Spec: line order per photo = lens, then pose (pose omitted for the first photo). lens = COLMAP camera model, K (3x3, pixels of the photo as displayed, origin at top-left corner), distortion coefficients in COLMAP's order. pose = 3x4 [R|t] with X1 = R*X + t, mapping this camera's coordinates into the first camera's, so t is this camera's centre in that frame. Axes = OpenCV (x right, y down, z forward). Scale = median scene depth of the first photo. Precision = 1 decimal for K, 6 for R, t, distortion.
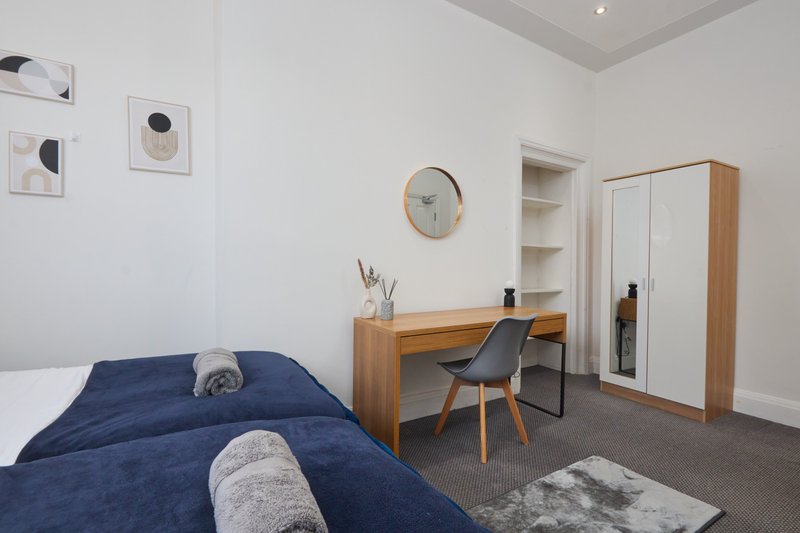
lens RADIAL K [[376.1, 0, 402.7], [0, 376.1, 266.9], [0, 0, 1]] dist [0.001764, -0.002345]
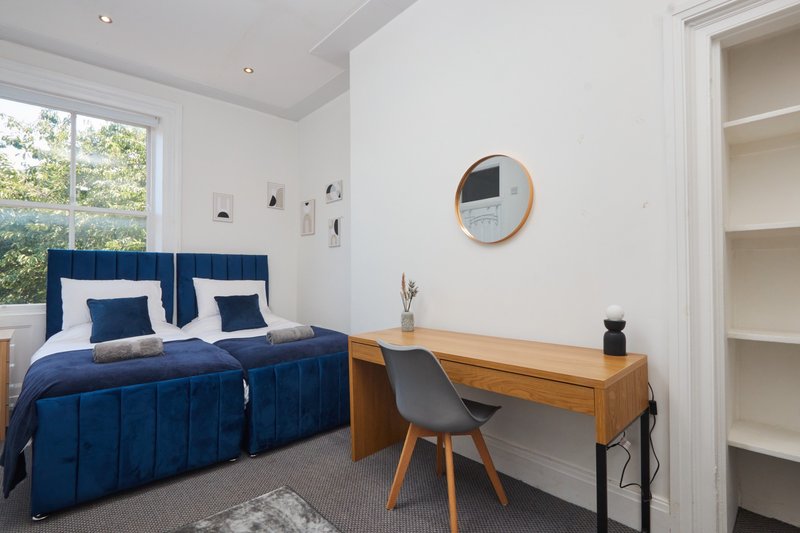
lens RADIAL K [[376.1, 0, 396.1], [0, 376.1, 266.7], [0, 0, 1]] dist [0.001764, -0.002345]
pose [[0.199008, -0.039375, -0.979206, 1.132238], [-0.003060, 0.999163, -0.040799, 0.006675], [0.979993, 0.011116, 0.198721, 0.892636]]
